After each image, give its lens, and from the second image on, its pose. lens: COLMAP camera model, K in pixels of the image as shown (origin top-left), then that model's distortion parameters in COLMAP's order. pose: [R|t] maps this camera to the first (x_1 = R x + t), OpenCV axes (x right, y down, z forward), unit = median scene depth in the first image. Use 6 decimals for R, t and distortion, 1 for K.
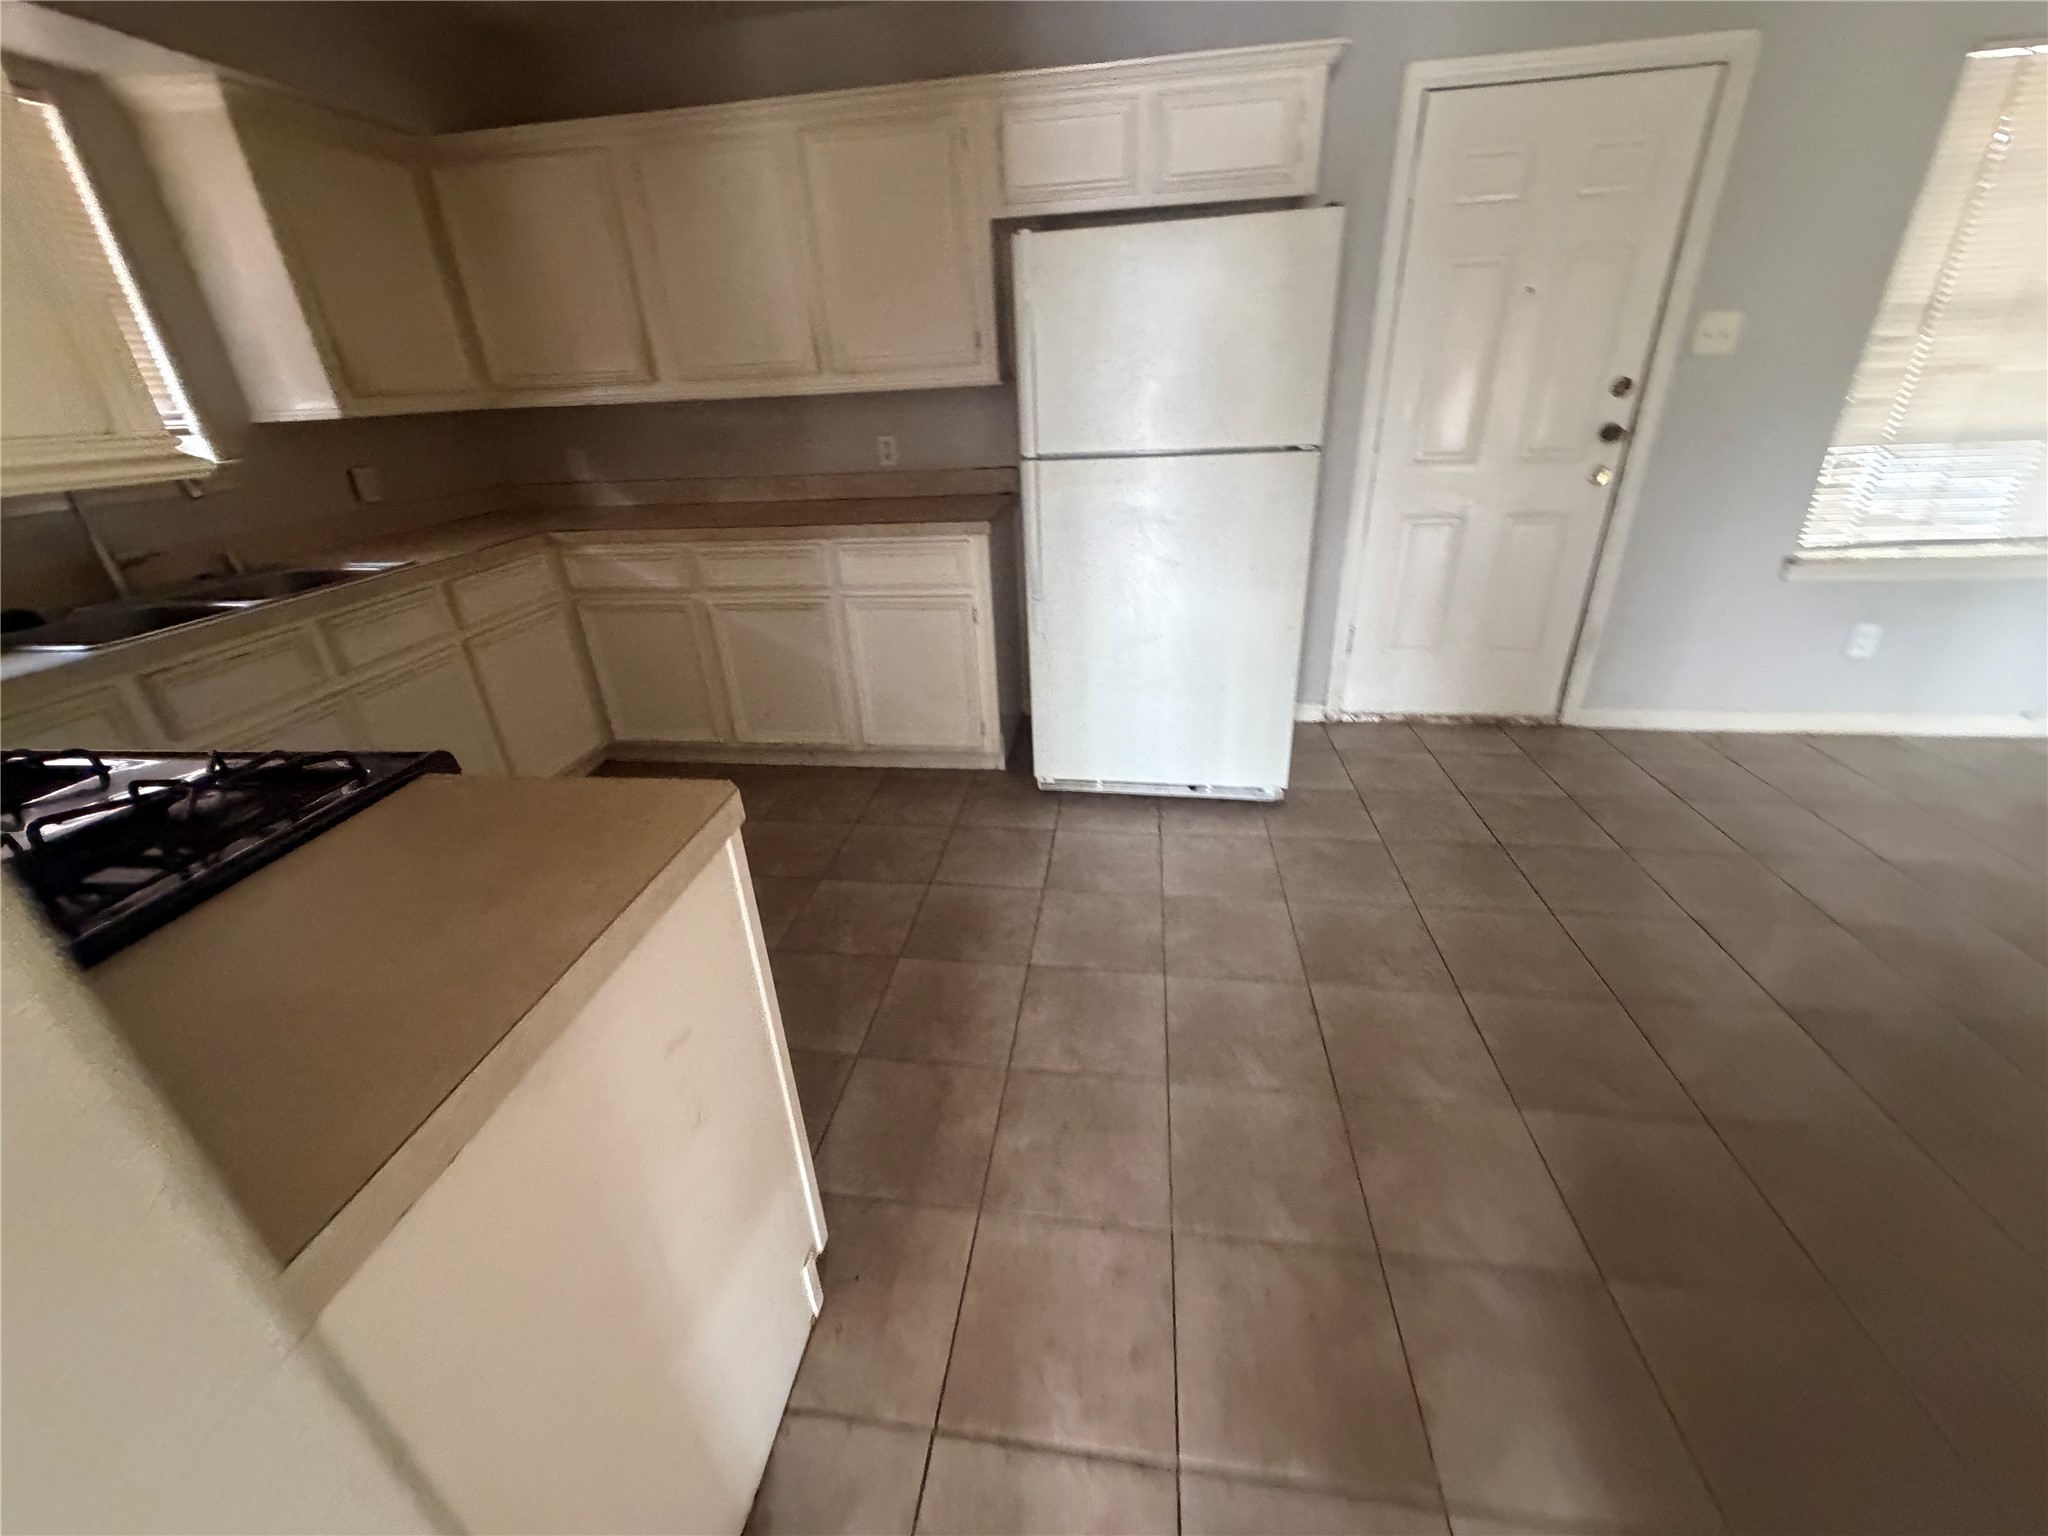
lens RADIAL K [[807.3, 0, 1013.4], [0, 807.3, 770.3], [0, 0, 1]] dist [-0.002560, 0.000057]
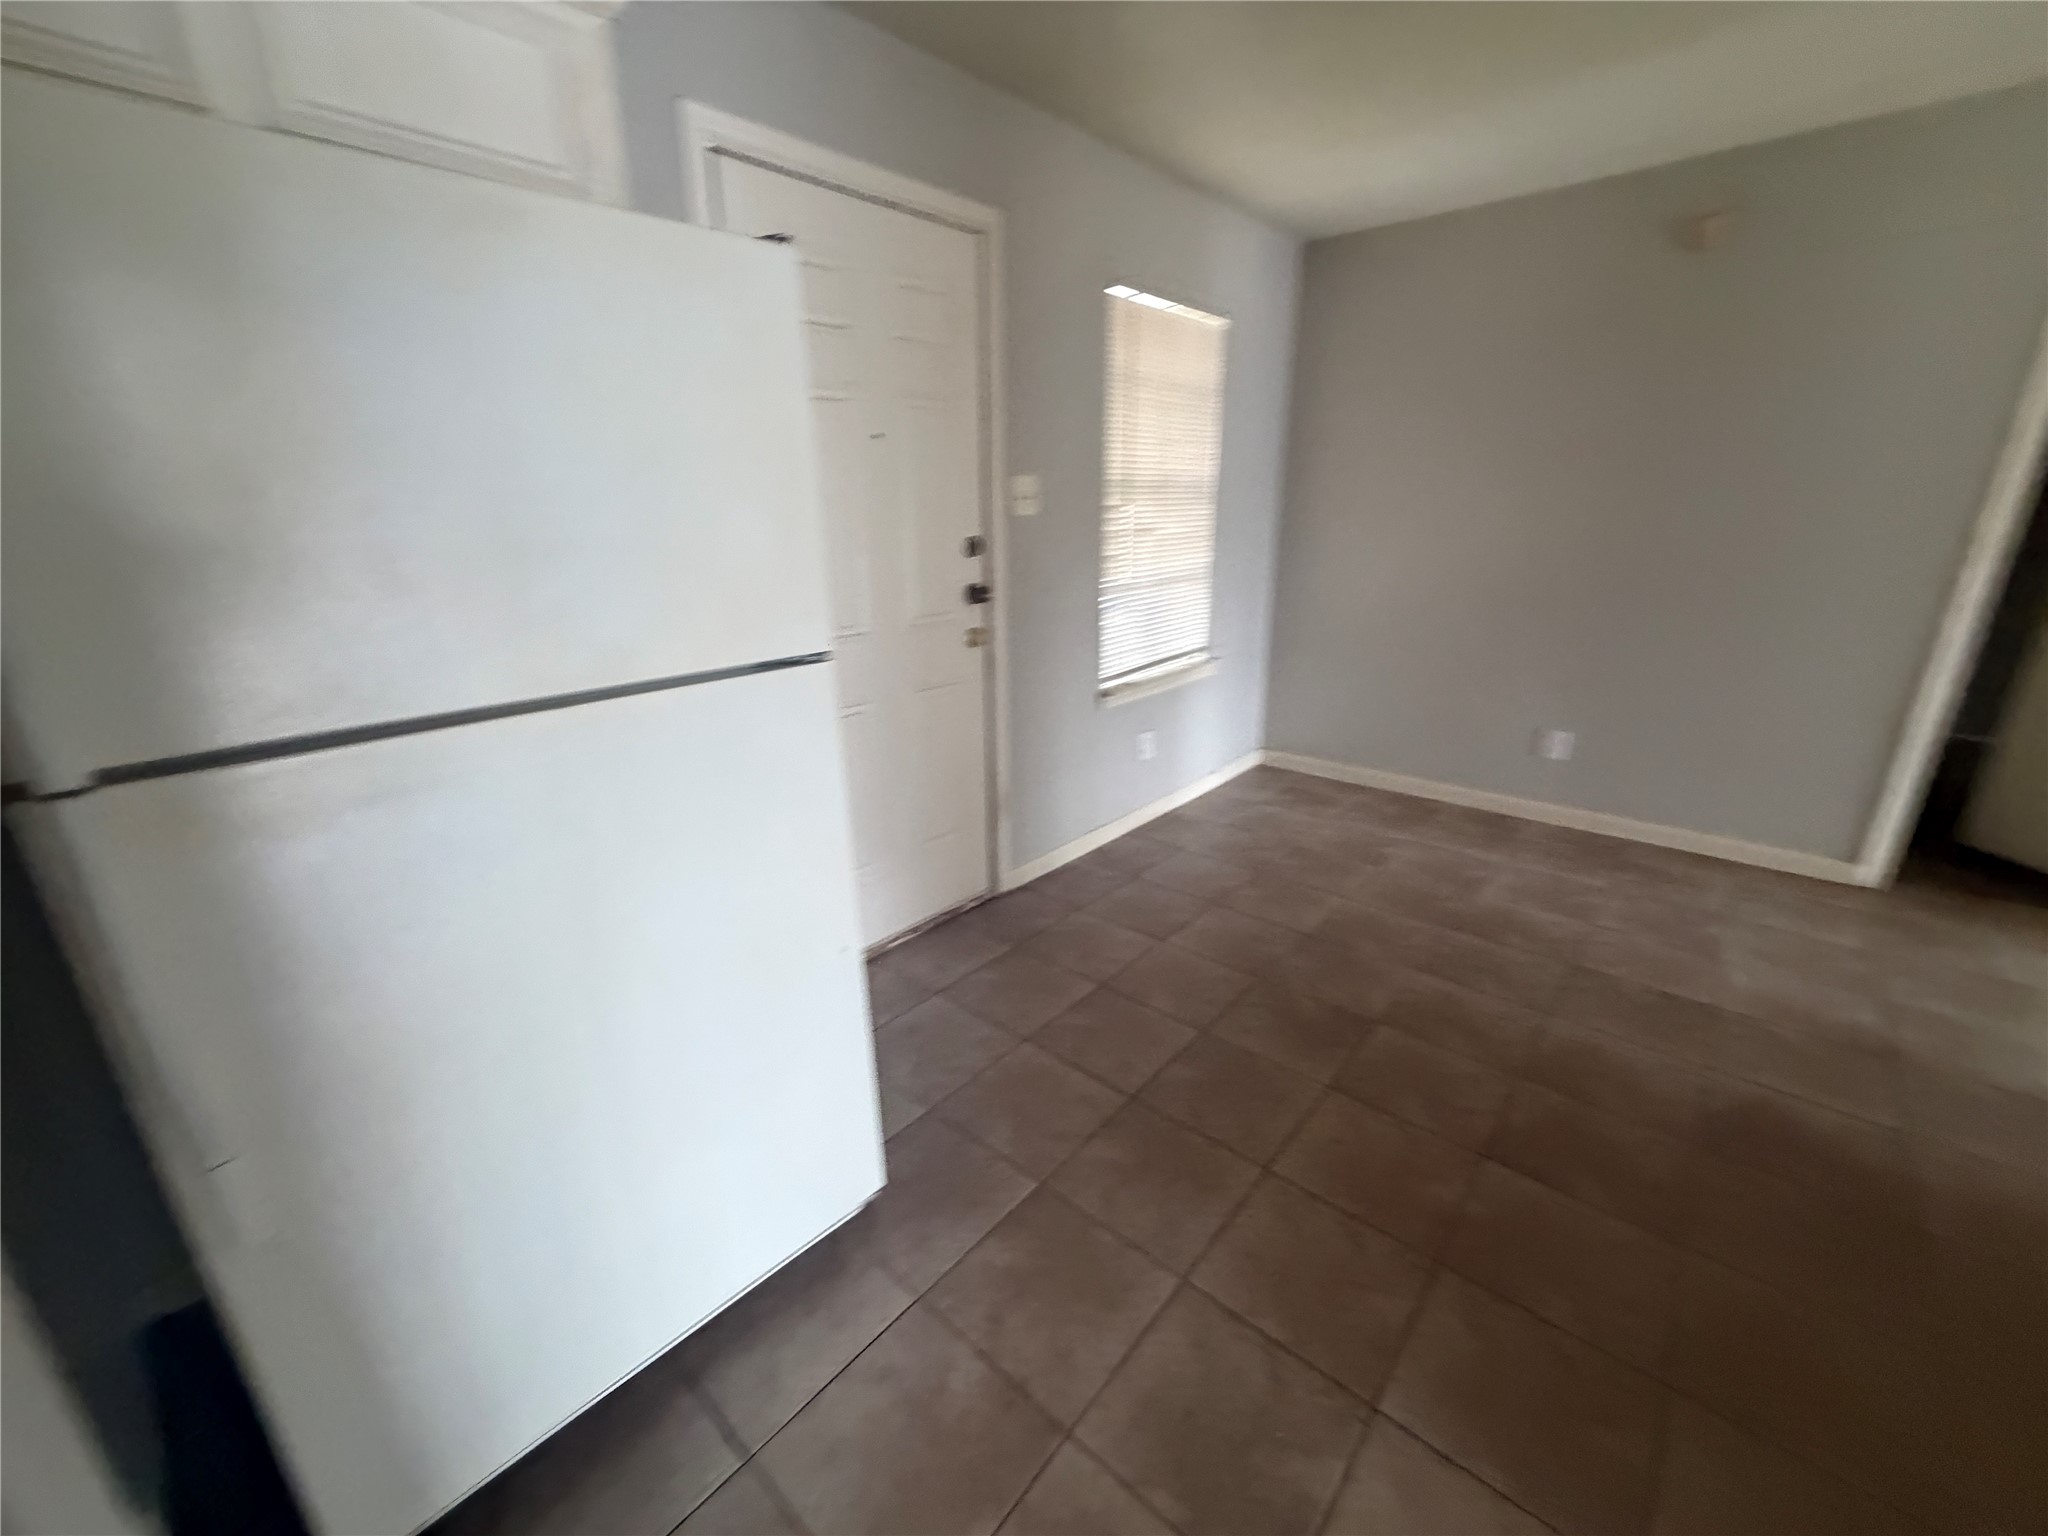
lens RADIAL K [[807.3, 0, 1021.4], [0, 807.3, 768.8], [0, 0, 1]] dist [-0.002560, 0.000057]
pose [[0.539361, -0.230397, 0.809943, -0.021790], [0.356657, 0.933812, 0.028126, -0.284188], [-0.762815, 0.273701, 0.585834, 0.563461]]
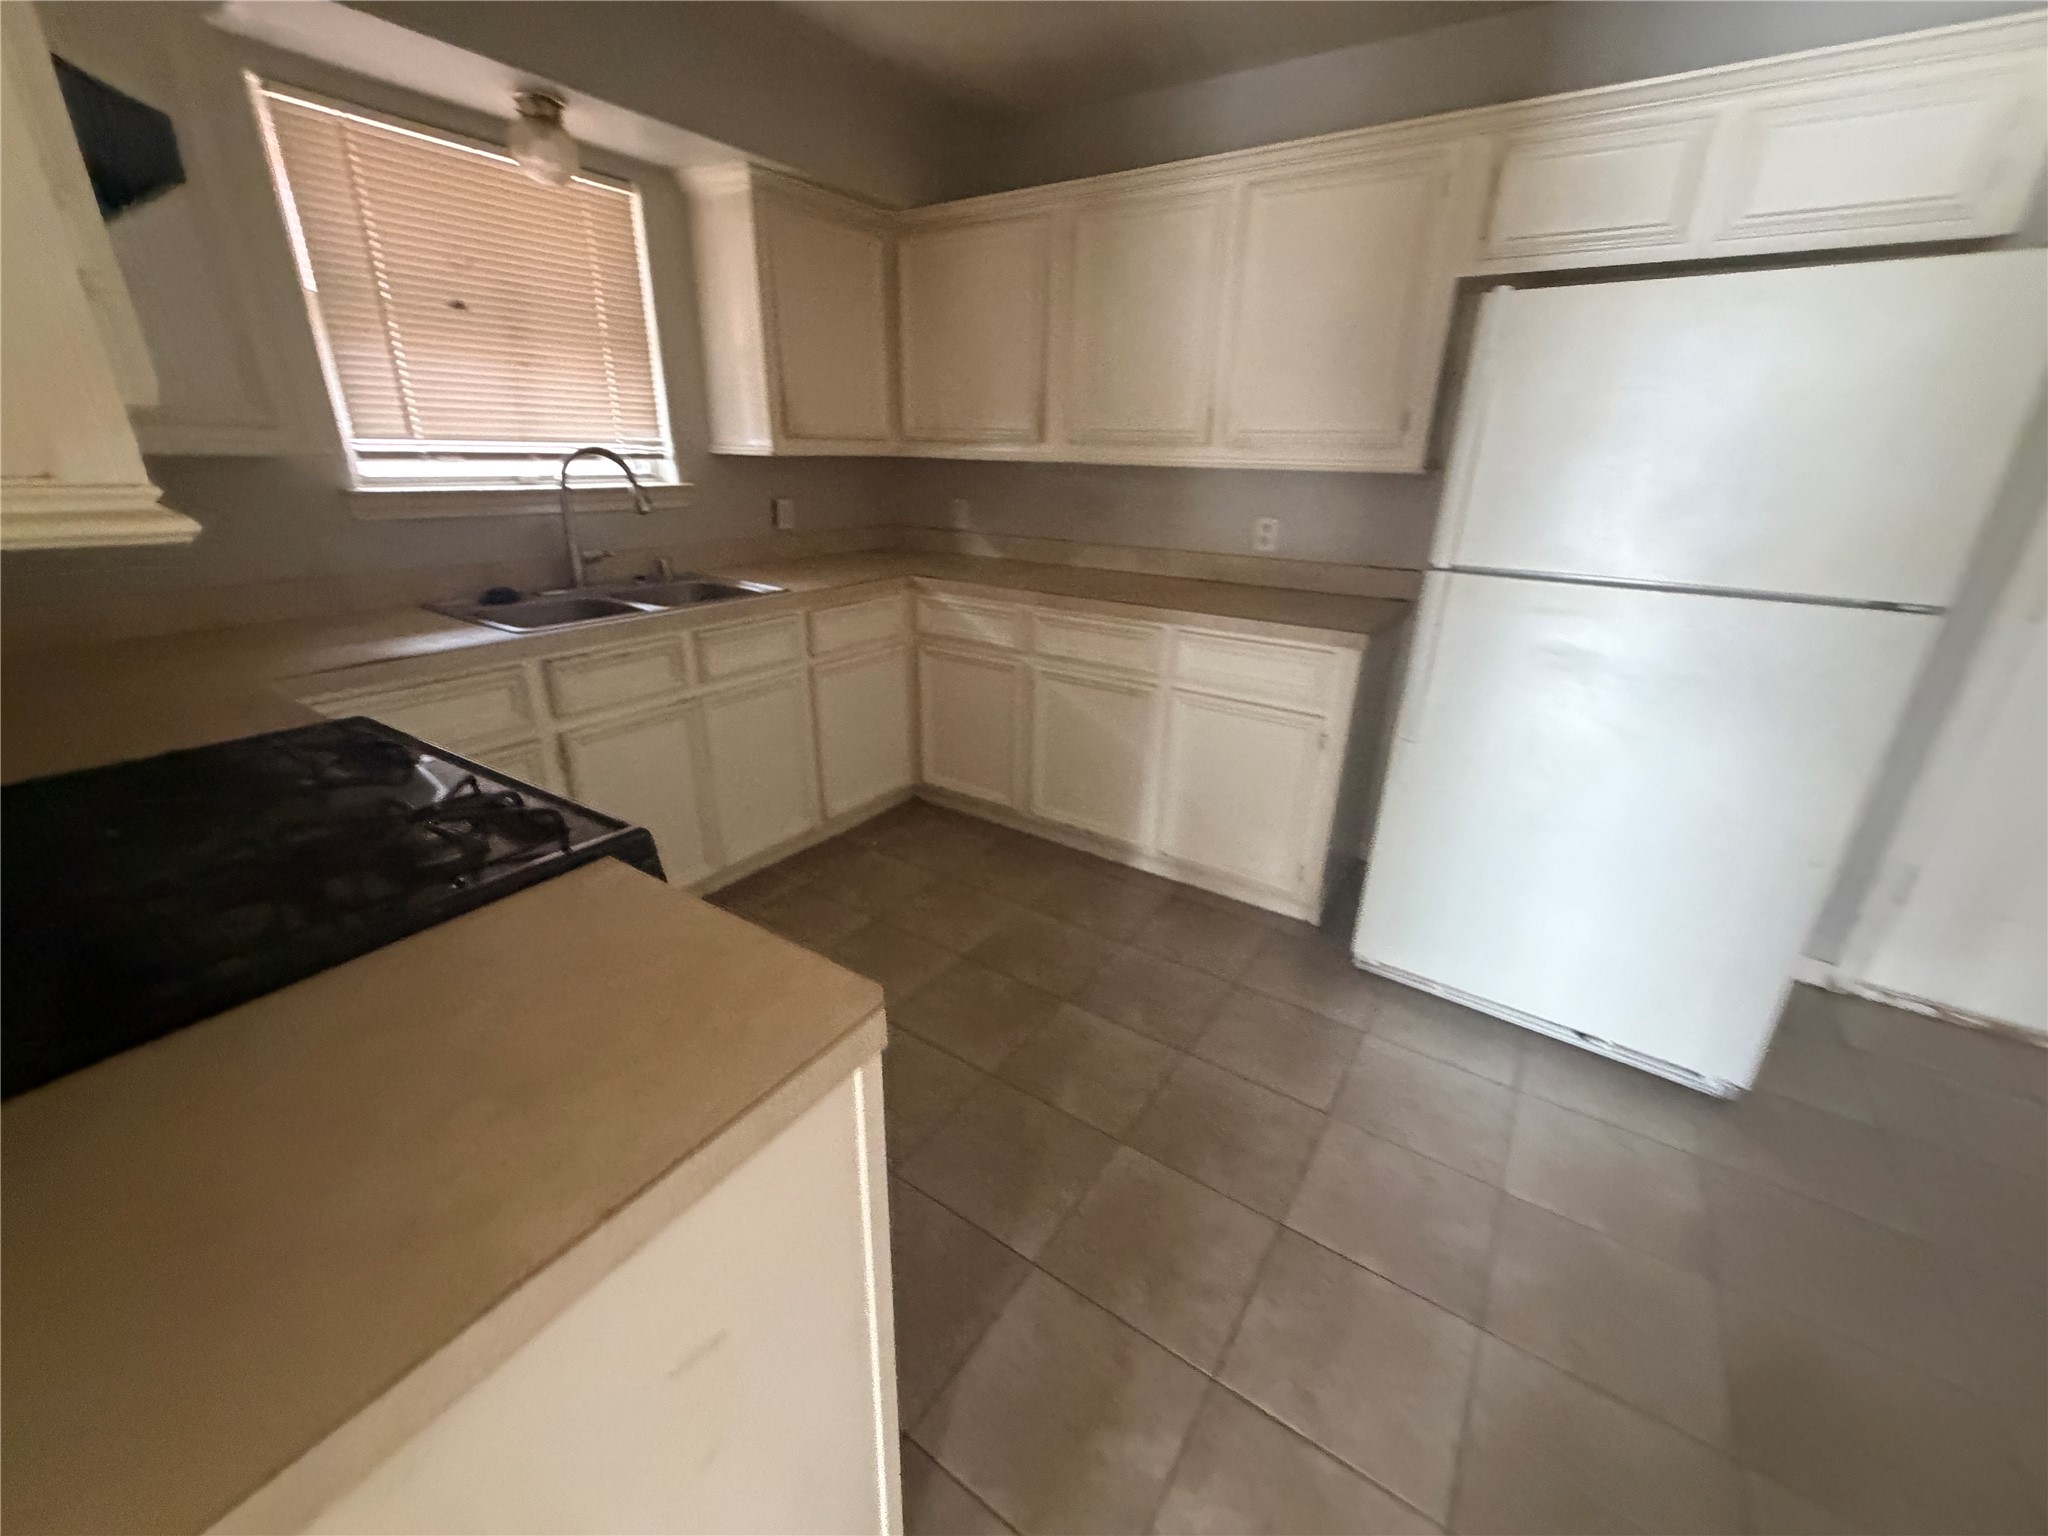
lens RADIAL K [[807.3, 0, 1017.7], [0, 807.3, 771.2], [0, 0, 1]] dist [-0.002560, 0.000057]
pose [[0.896445, 0.221552, -0.383799, -0.003675], [-0.247268, 0.968774, -0.018310, -0.071679], [0.367758, 0.111315, 0.923235, 0.133215]]
